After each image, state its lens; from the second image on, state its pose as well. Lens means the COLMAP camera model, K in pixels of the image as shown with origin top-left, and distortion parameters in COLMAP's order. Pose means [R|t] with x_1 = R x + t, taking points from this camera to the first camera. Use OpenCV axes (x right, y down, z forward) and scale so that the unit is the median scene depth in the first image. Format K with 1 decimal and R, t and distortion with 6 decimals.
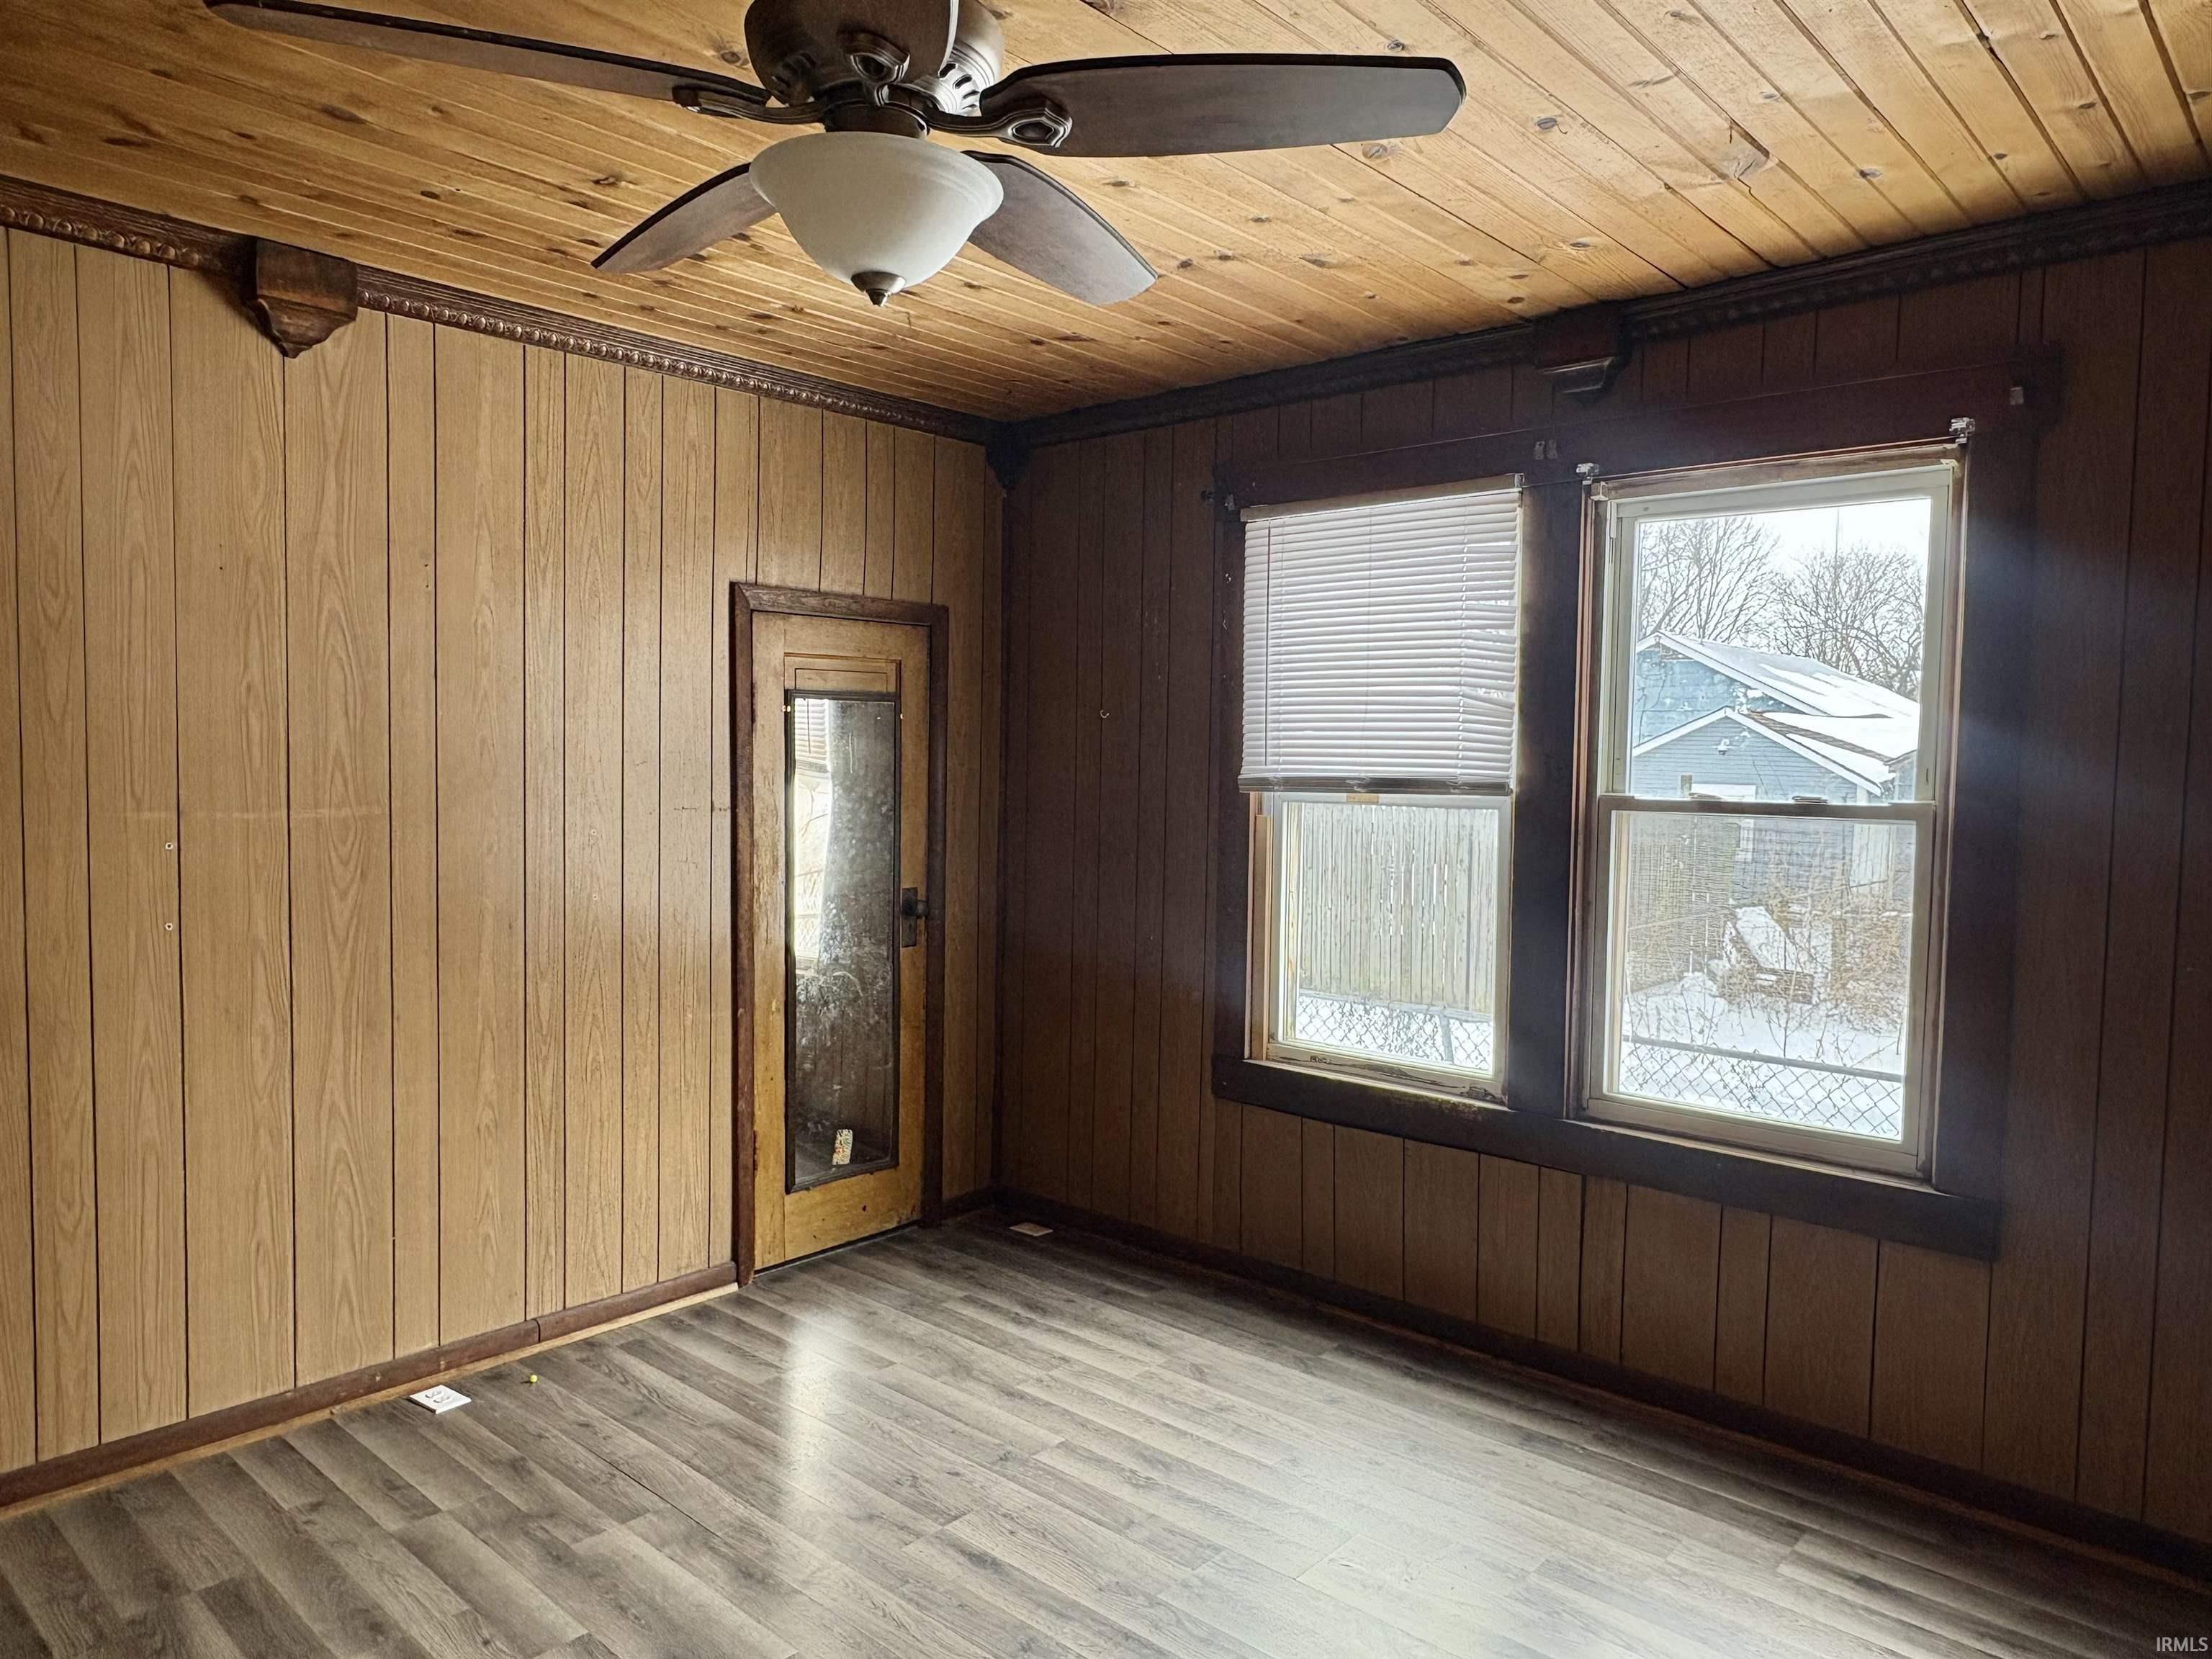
lens RADIAL K [[1442.8, 0, 1101.8], [0, 1442.8, 837.1], [0, 0, 1]] dist [0.006035, 0.004710]
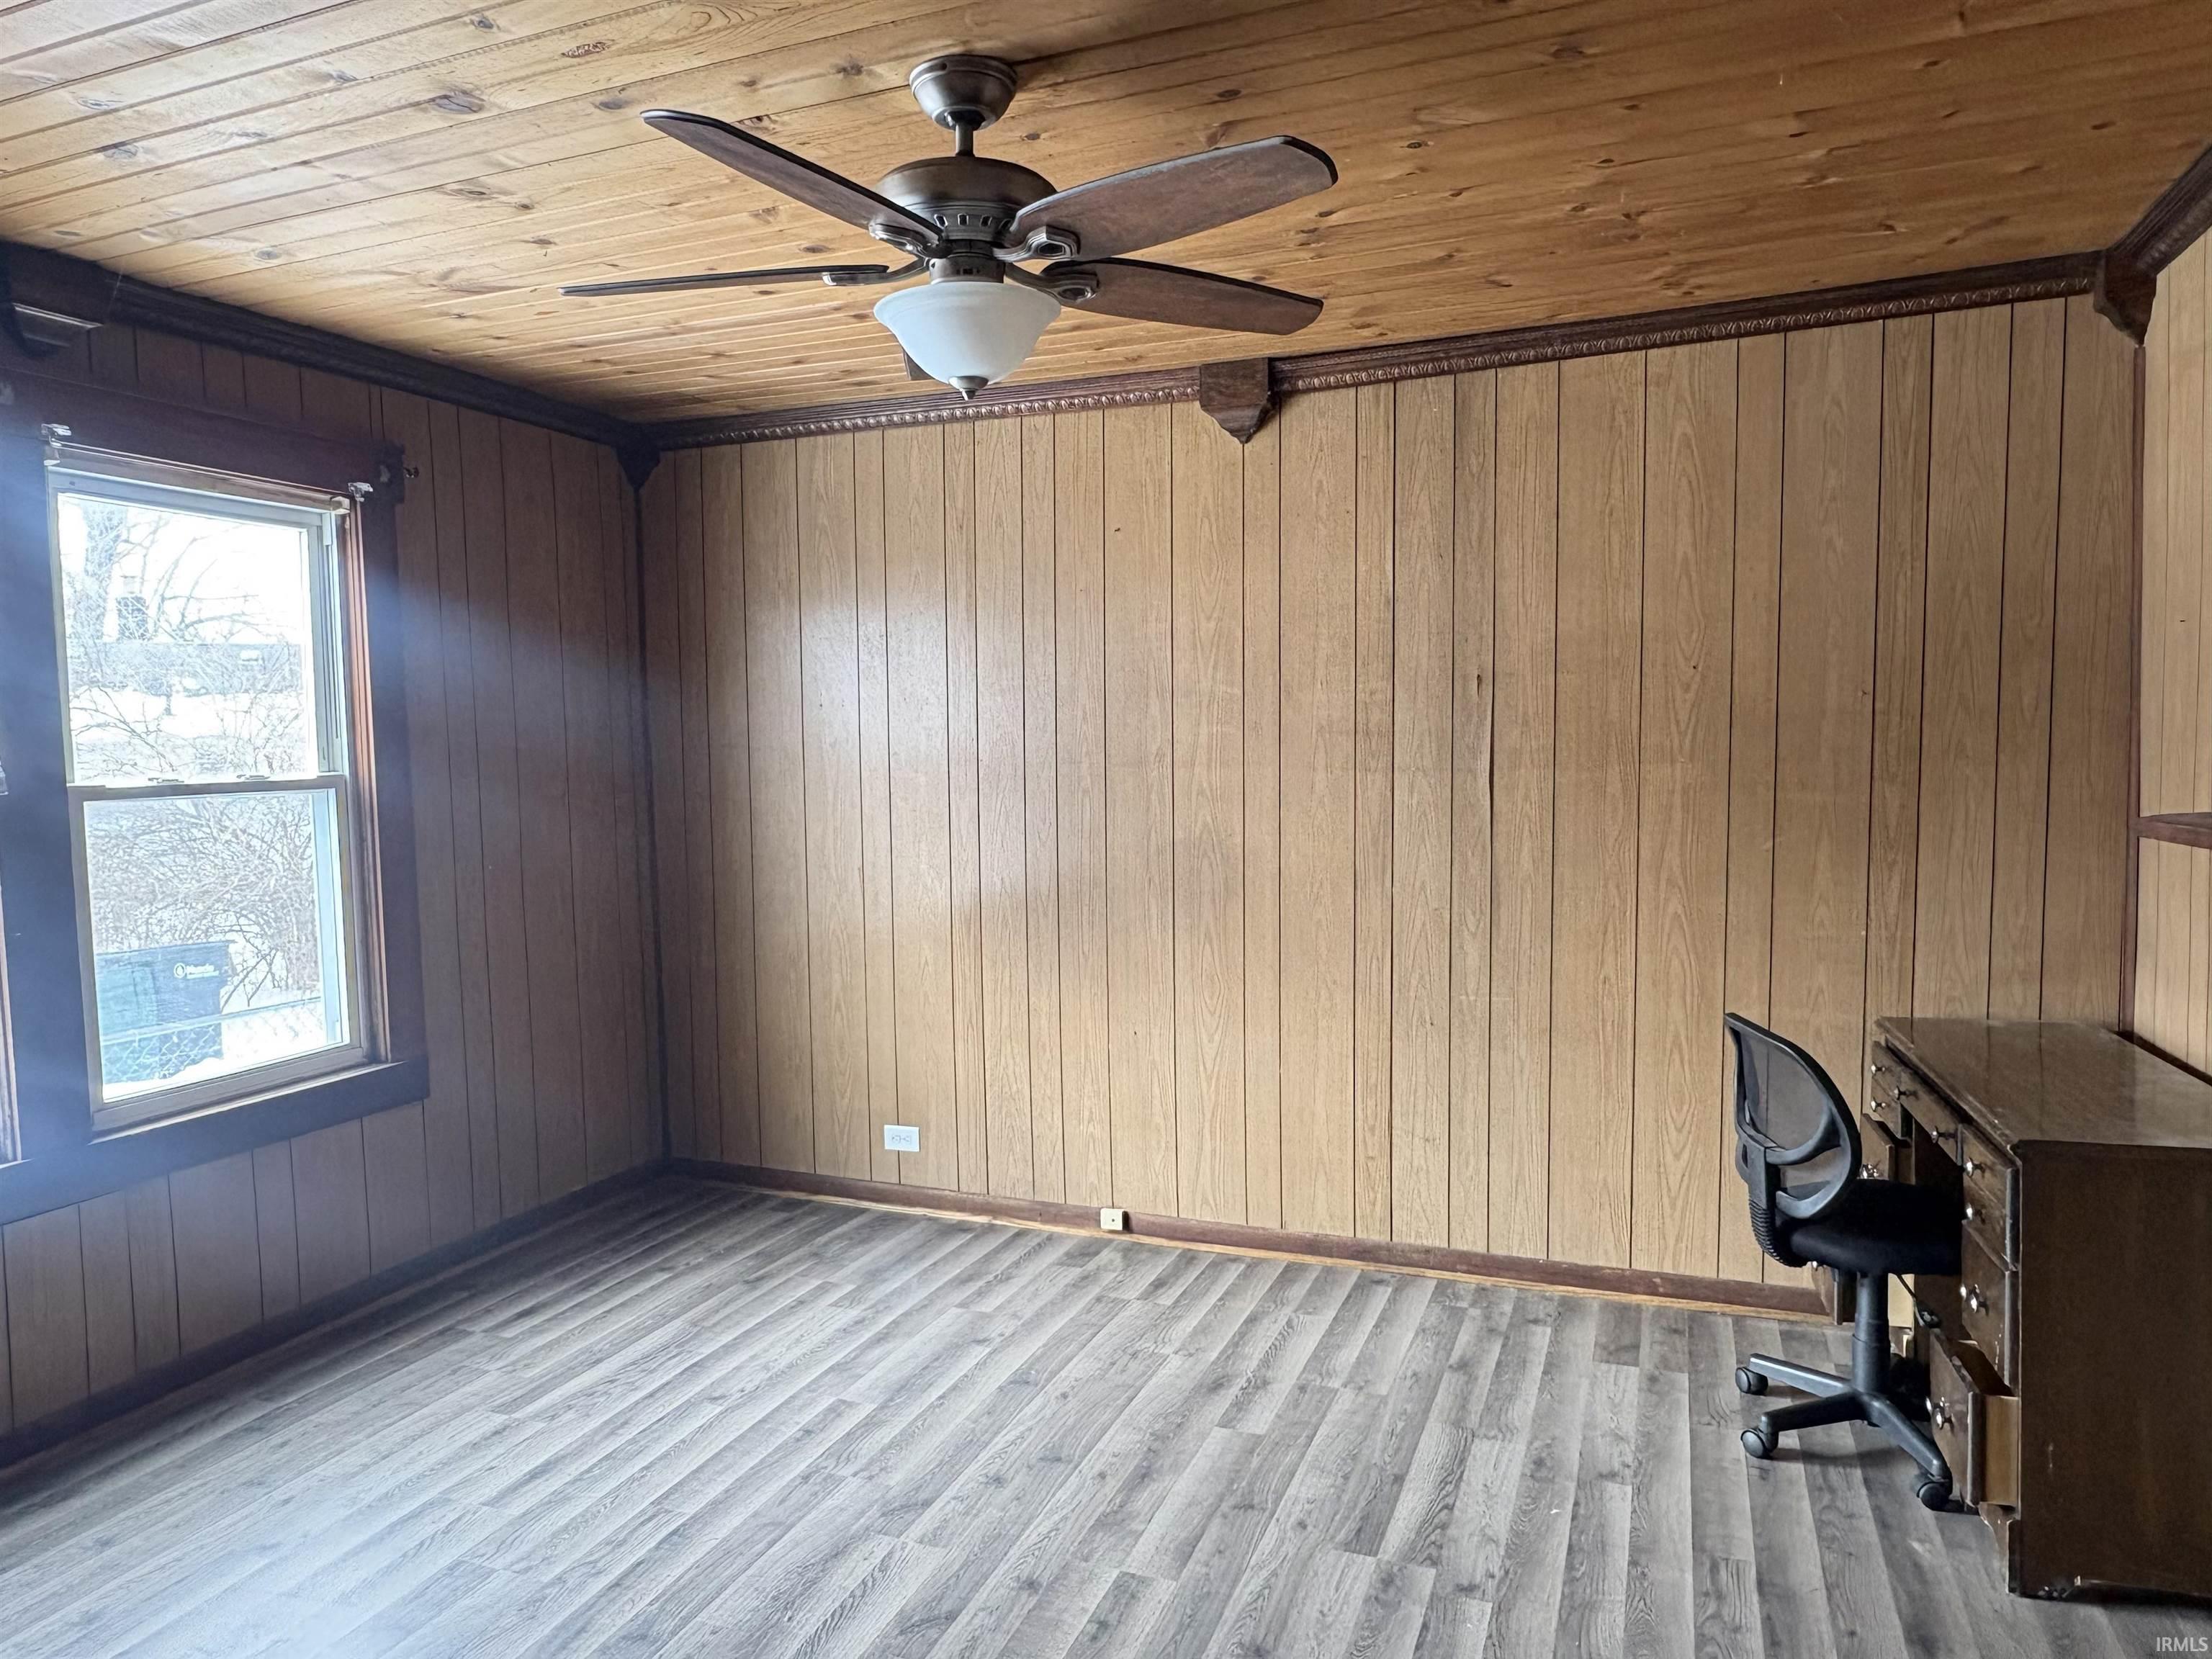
lens RADIAL K [[1442.8, 0, 1101.9], [0, 1442.8, 826.6], [0, 0, 1]] dist [0.006035, 0.004710]
pose [[-0.348041, -0.070131, 0.934852, -0.856285], [0.068510, 0.992629, 0.099971, -0.058137], [-0.934972, 0.098841, -0.340671, 0.799767]]
